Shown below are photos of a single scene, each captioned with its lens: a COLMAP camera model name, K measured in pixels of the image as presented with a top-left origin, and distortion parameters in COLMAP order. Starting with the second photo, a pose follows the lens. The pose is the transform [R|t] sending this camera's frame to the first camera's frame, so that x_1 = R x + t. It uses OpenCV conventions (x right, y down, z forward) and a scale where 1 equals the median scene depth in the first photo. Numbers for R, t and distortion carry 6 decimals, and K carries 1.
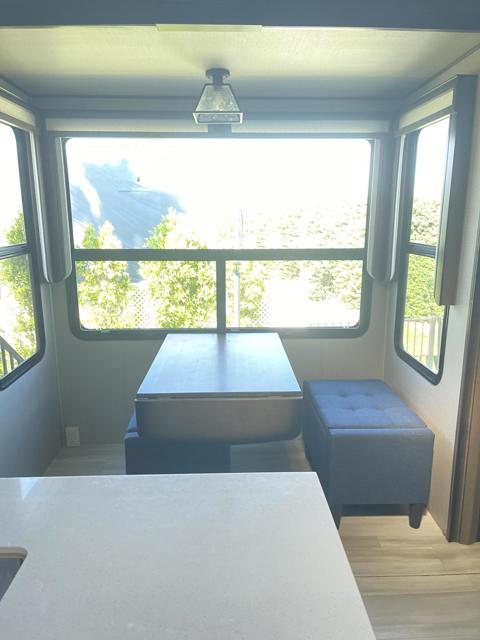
lens RADIAL K [[484.3, 0, 238.5], [0, 484.3, 317.0], [0, 0, 1]] dist [0.074446, -0.101919]
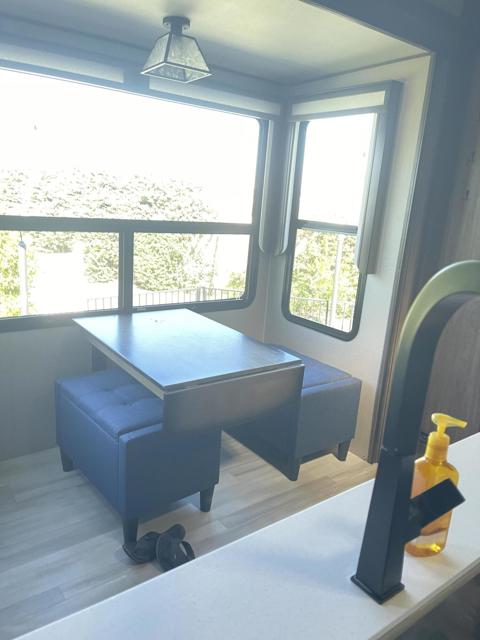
lens RADIAL K [[484.3, 0, 238.0], [0, 484.3, 320.1], [0, 0, 1]] dist [0.074446, -0.101919]
pose [[0.821902, -0.086085, 0.563087, -0.365697], [0.050461, 0.995632, 0.078558, -0.014647], [-0.567390, -0.036153, 0.822656, 0.130724]]
